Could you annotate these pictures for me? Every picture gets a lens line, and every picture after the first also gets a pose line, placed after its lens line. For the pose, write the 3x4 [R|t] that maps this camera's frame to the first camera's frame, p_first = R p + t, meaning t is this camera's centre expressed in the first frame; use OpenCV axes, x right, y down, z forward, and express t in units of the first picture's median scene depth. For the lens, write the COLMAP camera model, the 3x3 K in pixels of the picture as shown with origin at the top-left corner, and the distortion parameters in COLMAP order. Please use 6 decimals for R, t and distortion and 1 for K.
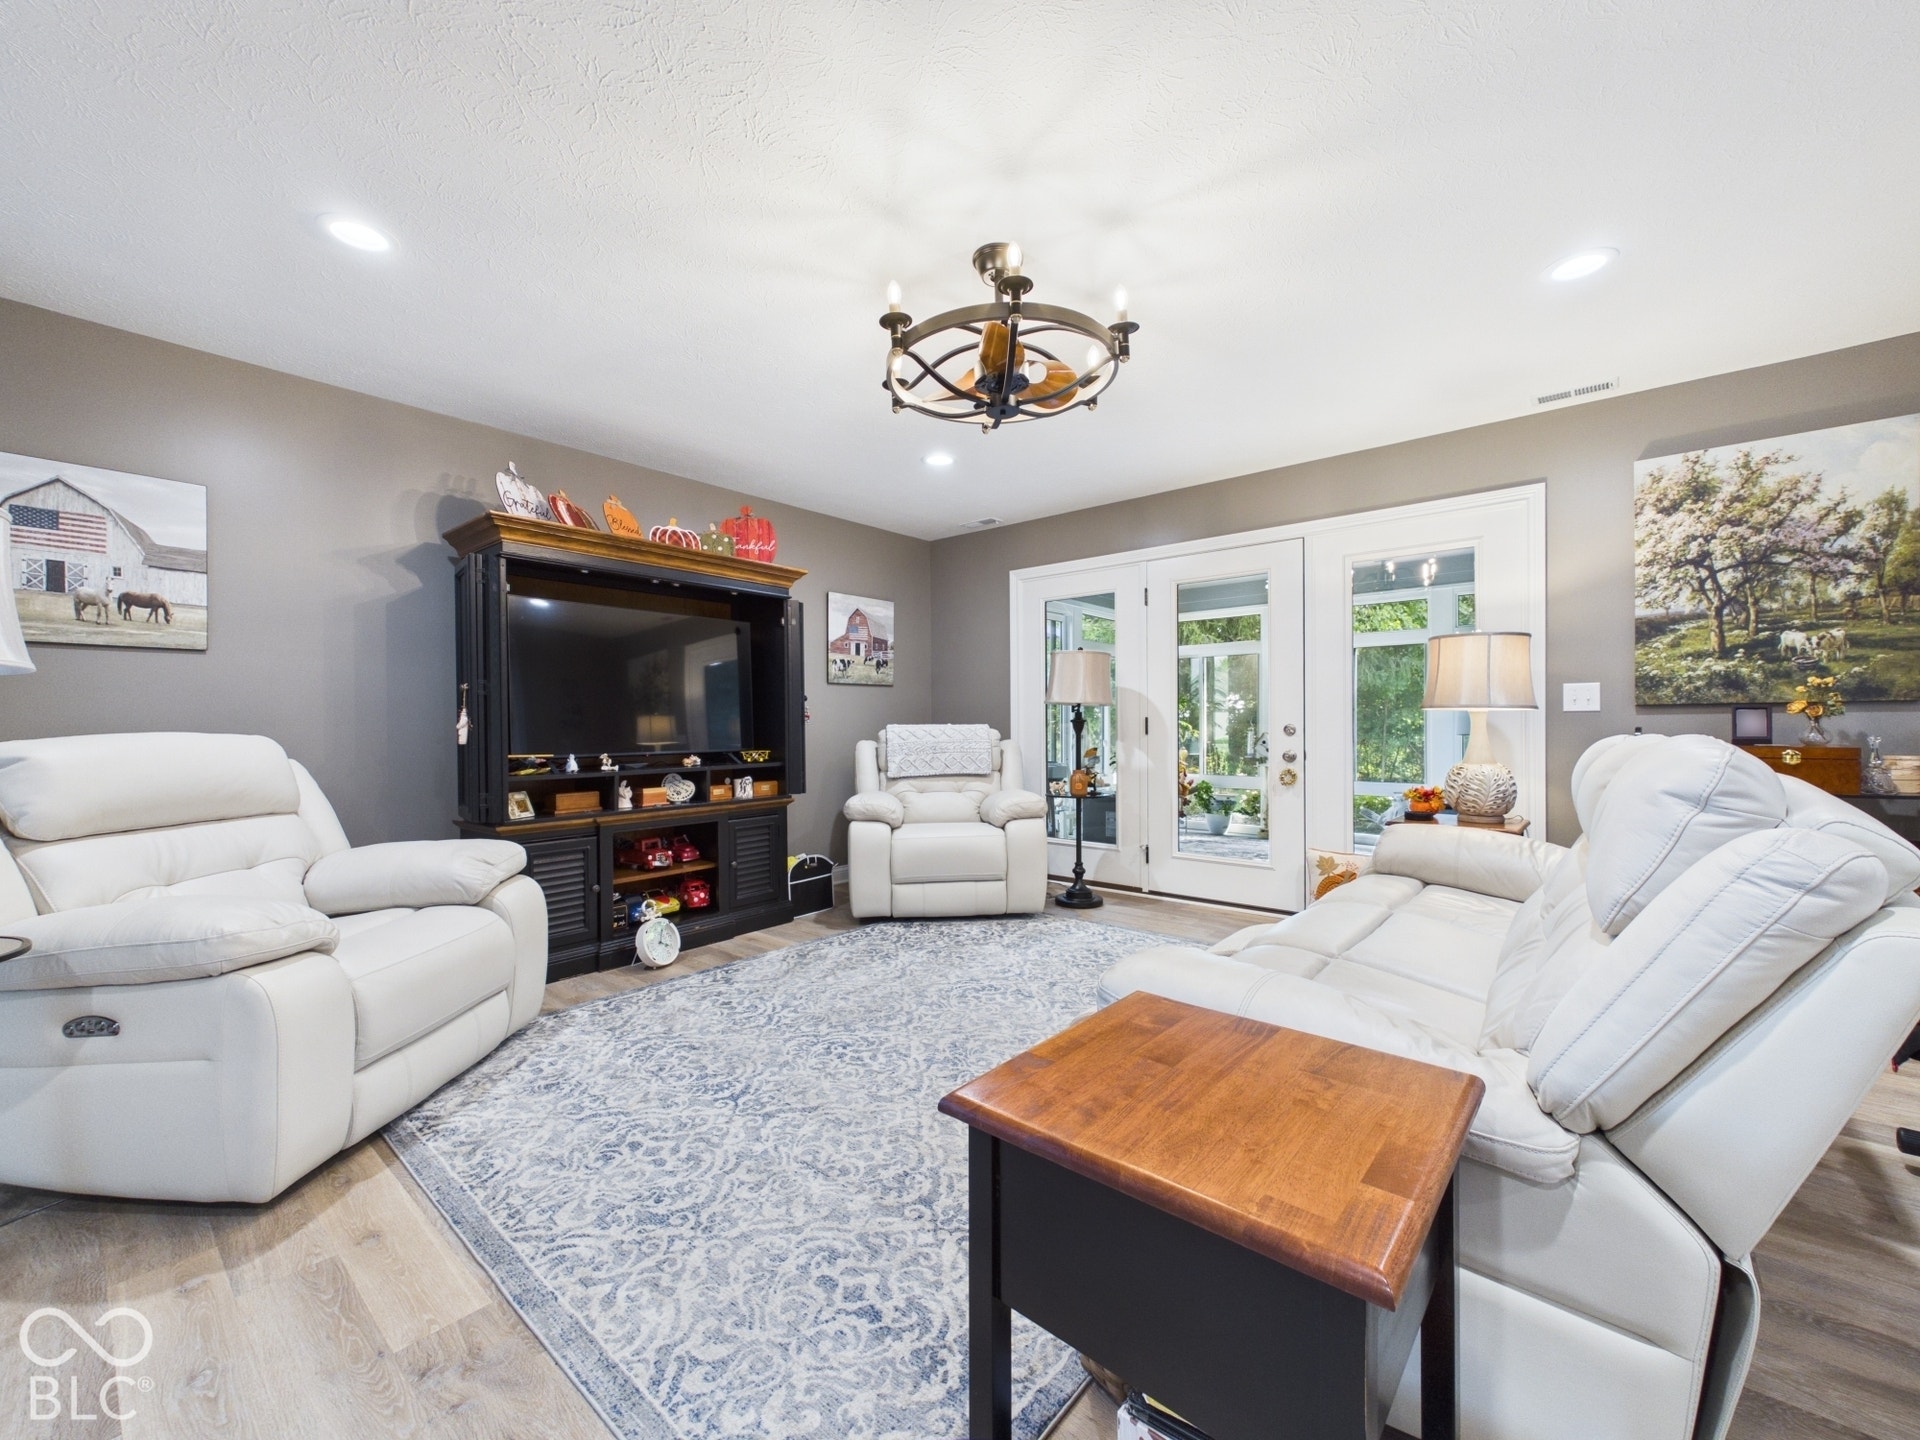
lens RADIAL K [[770.3, 0, 961.0], [0, 770.3, 722.5], [0, 0, 1]] dist [0.001328, -0.000057]
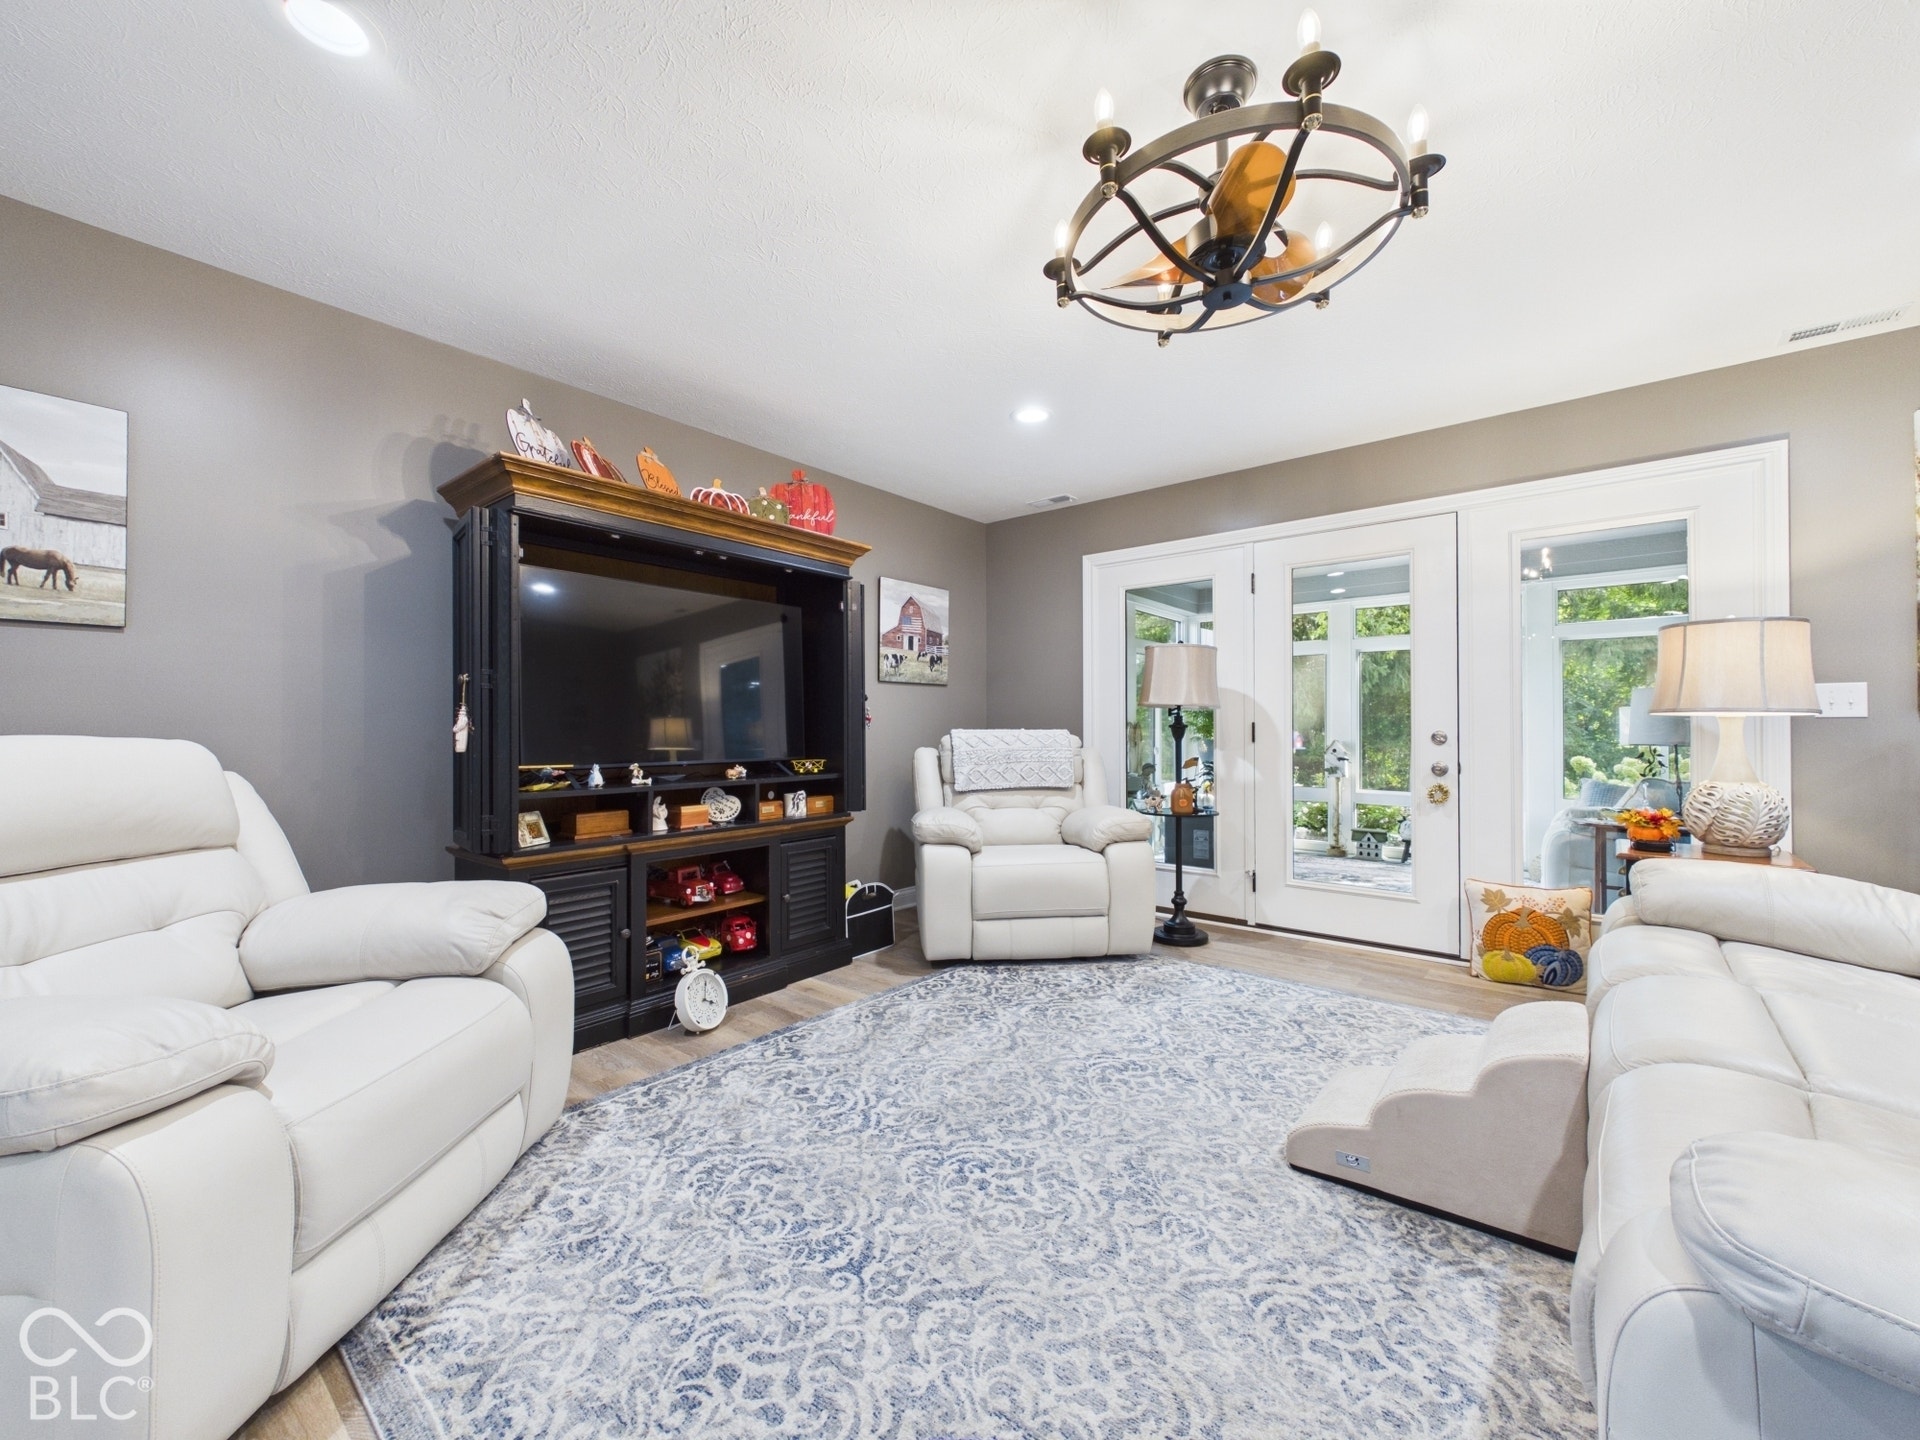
lens RADIAL K [[770.3, 0, 960.9], [0, 770.3, 718.1], [0, 0, 1]] dist [0.001328, -0.000057]
pose [[0.999922, 0.005328, 0.011255, -0.137637], [-0.005189, 0.999911, -0.012267, 0.000965], [-0.011319, 0.012208, 0.999861, 0.197536]]
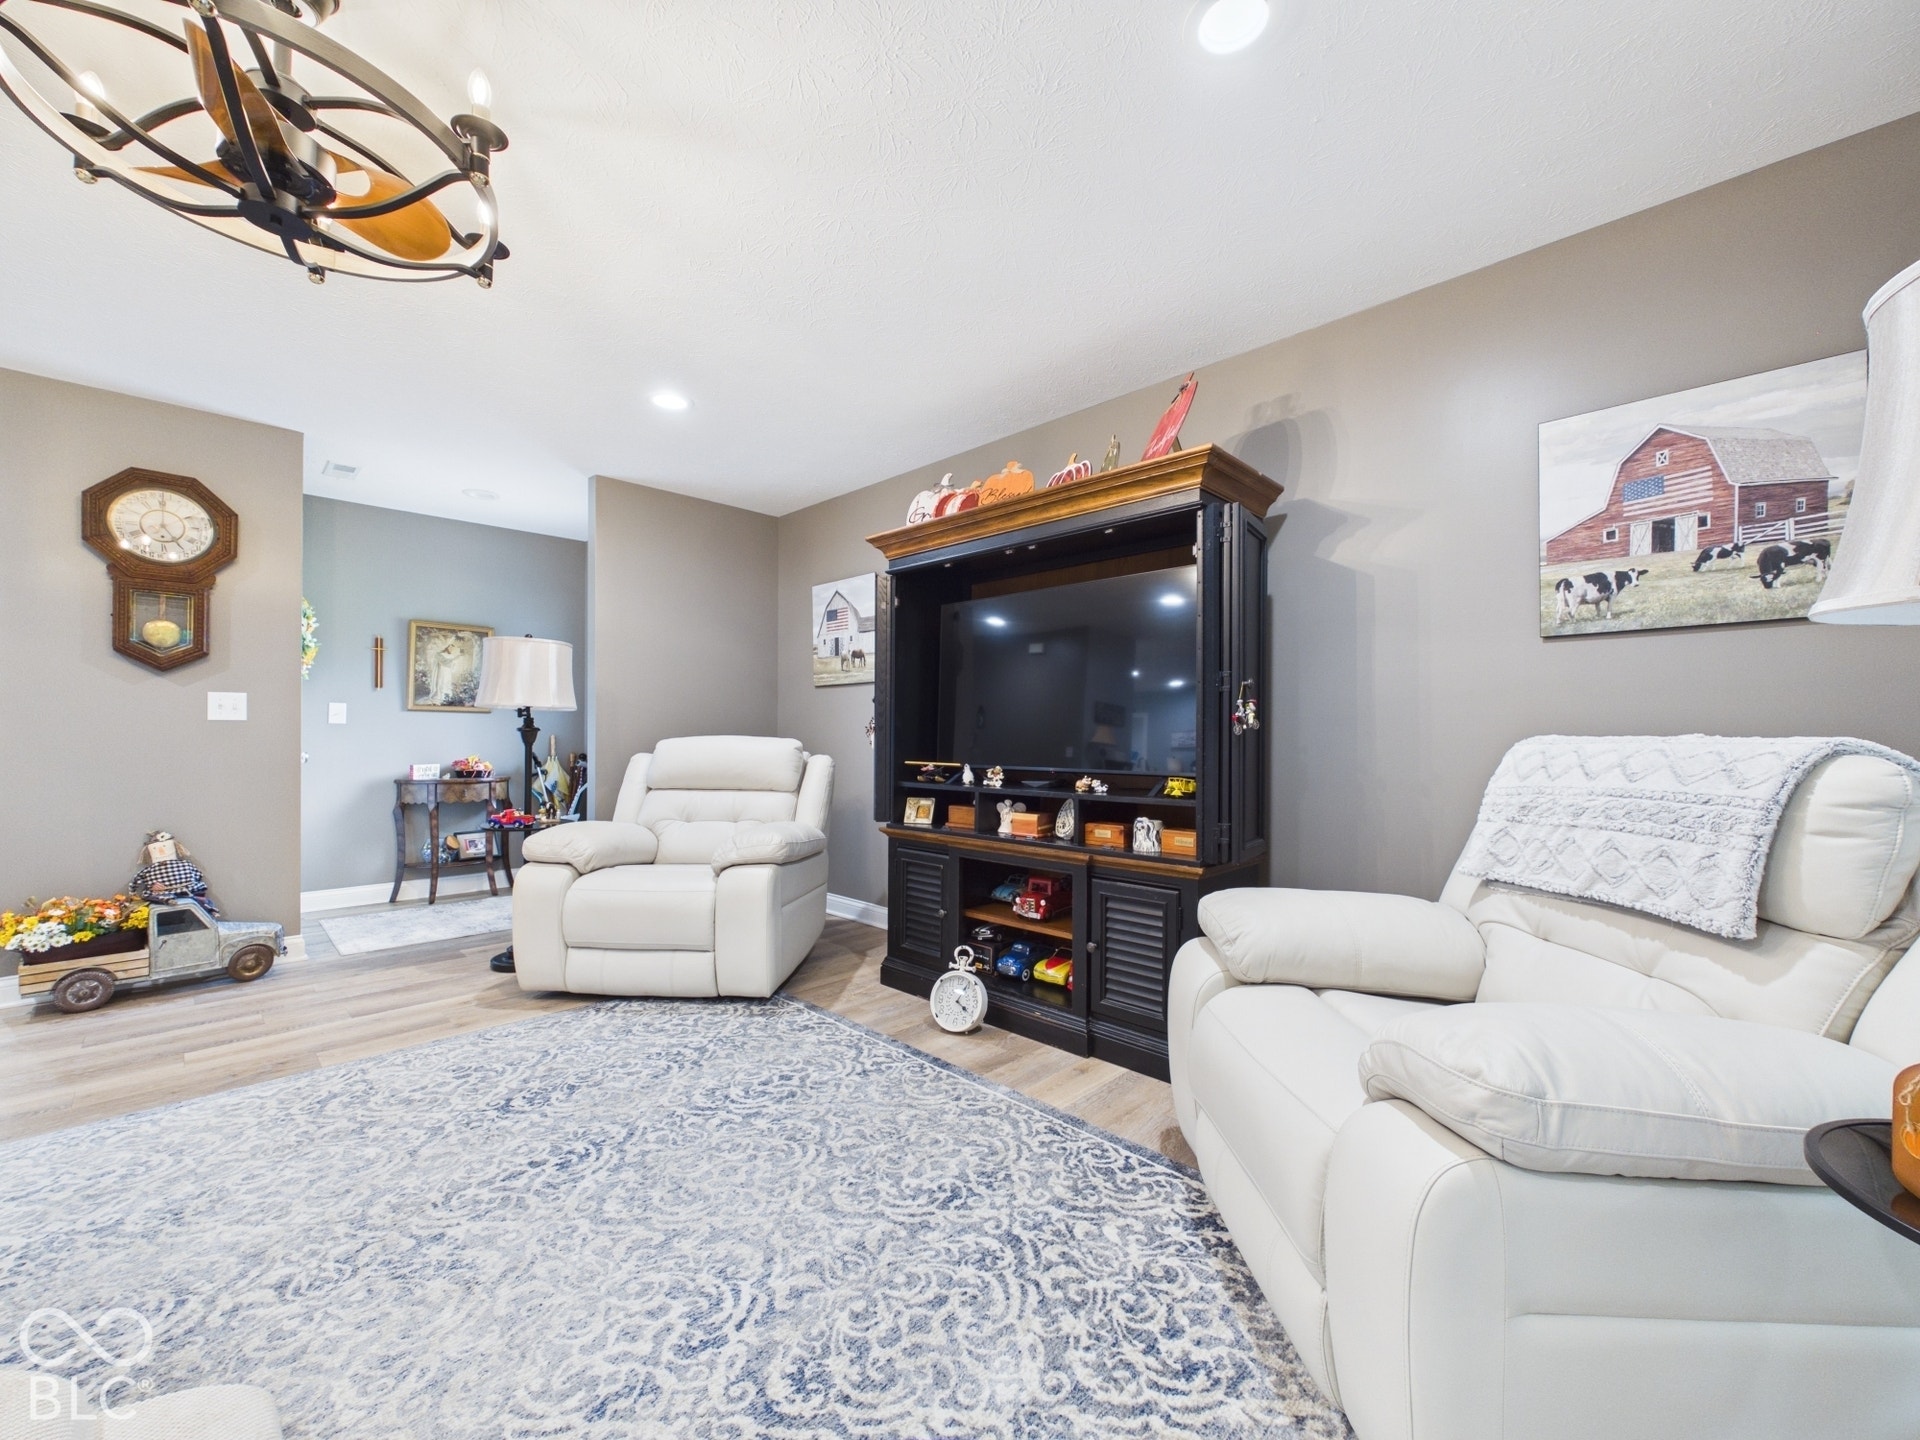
lens RADIAL K [[770.3, 0, 959.7], [0, 770.3, 732.0], [0, 0, 1]] dist [0.001328, -0.000057]
pose [[-0.075579, 0.002949, -0.997135, 0.426729], [-0.000139, 0.999996, 0.002969, -0.000608], [0.997140, 0.000363, -0.075578, 1.090830]]
